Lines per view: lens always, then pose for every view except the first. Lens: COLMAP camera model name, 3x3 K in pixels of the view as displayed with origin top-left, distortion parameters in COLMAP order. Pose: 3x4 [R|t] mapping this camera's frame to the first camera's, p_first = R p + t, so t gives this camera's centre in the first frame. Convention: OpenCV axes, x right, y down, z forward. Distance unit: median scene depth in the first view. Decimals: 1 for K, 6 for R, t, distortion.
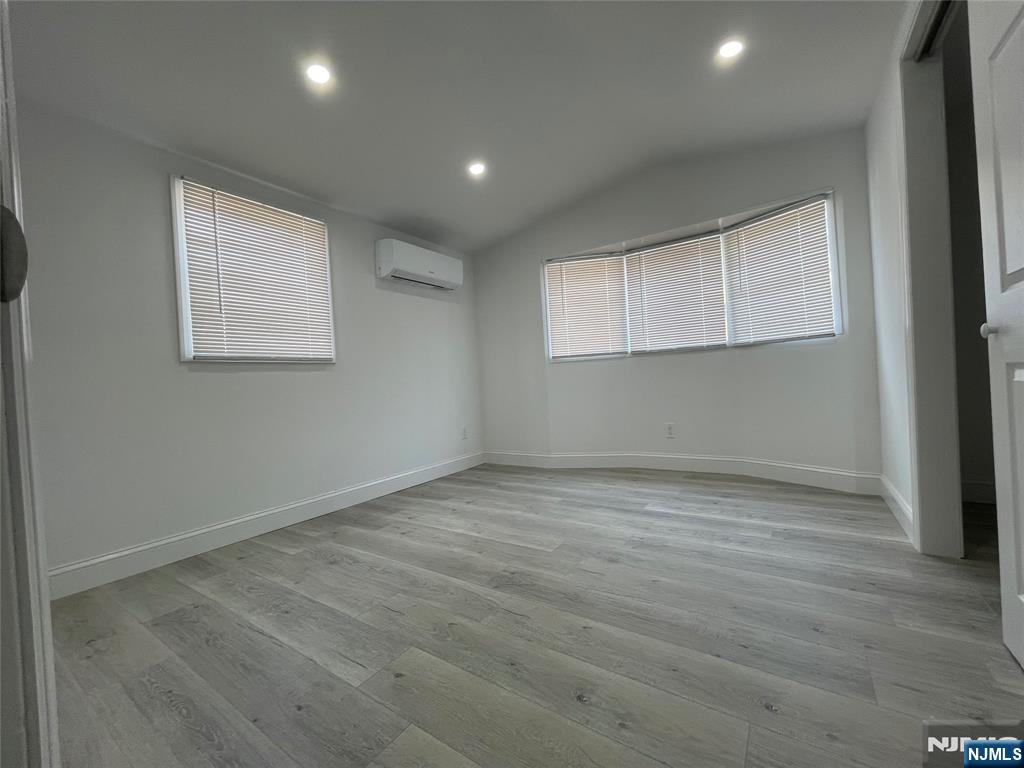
lens RADIAL K [[413.4, 0, 513.3], [0, 413.4, 383.0], [0, 0, 1]] dist [0.000008, -0.000250]
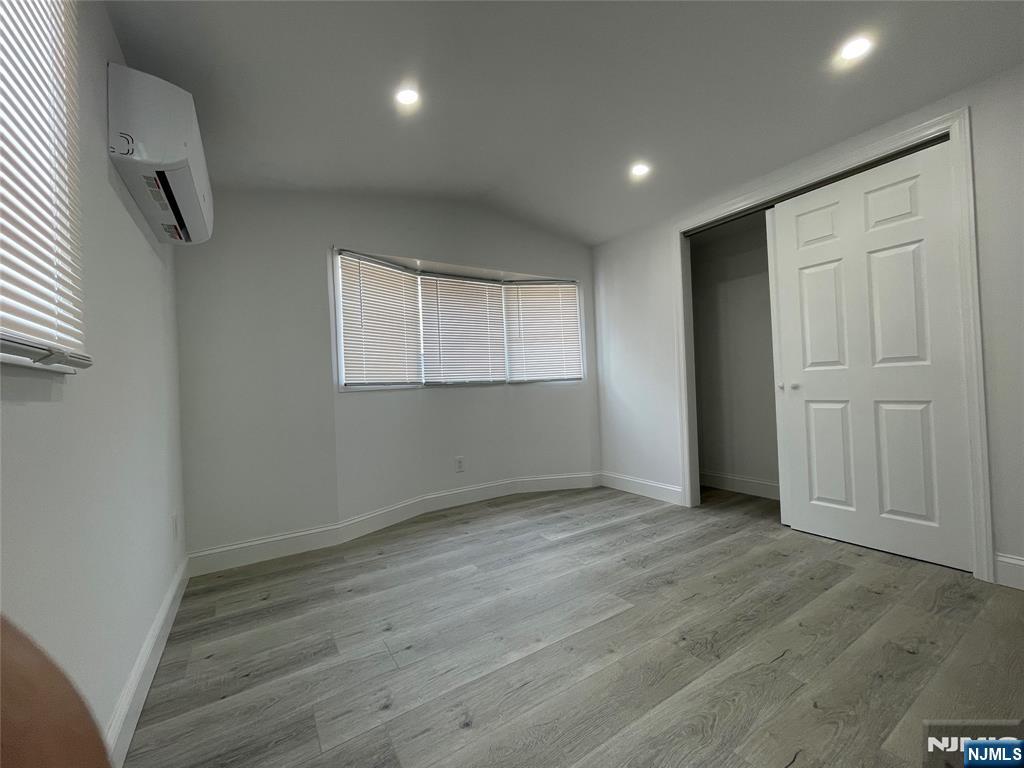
lens RADIAL K [[413.4, 0, 513.3], [0, 413.4, 383.0], [0, 0, 1]] dist [0.000008, -0.000250]
pose [[0.399569, 0.050550, 0.915308, -0.630806], [0.024877, 0.997513, -0.065950, -0.013749], [-0.916365, 0.049121, 0.397318, 0.635316]]
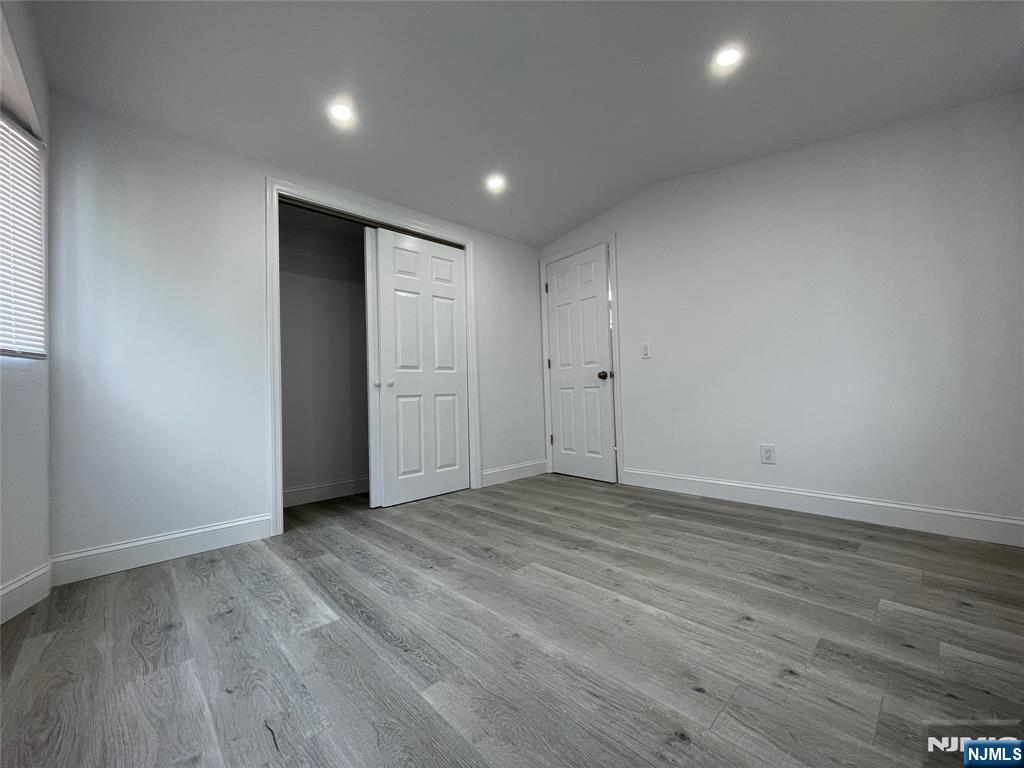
lens RADIAL K [[413.4, 0, 513.3], [0, 413.4, 383.0], [0, 0, 1]] dist [0.000008, -0.000250]
pose [[-0.972138, 0.091742, 0.215710, -0.082305], [0.087813, 0.995750, -0.027750, 0.005494], [-0.217339, -0.008035, -0.976063, 1.453972]]
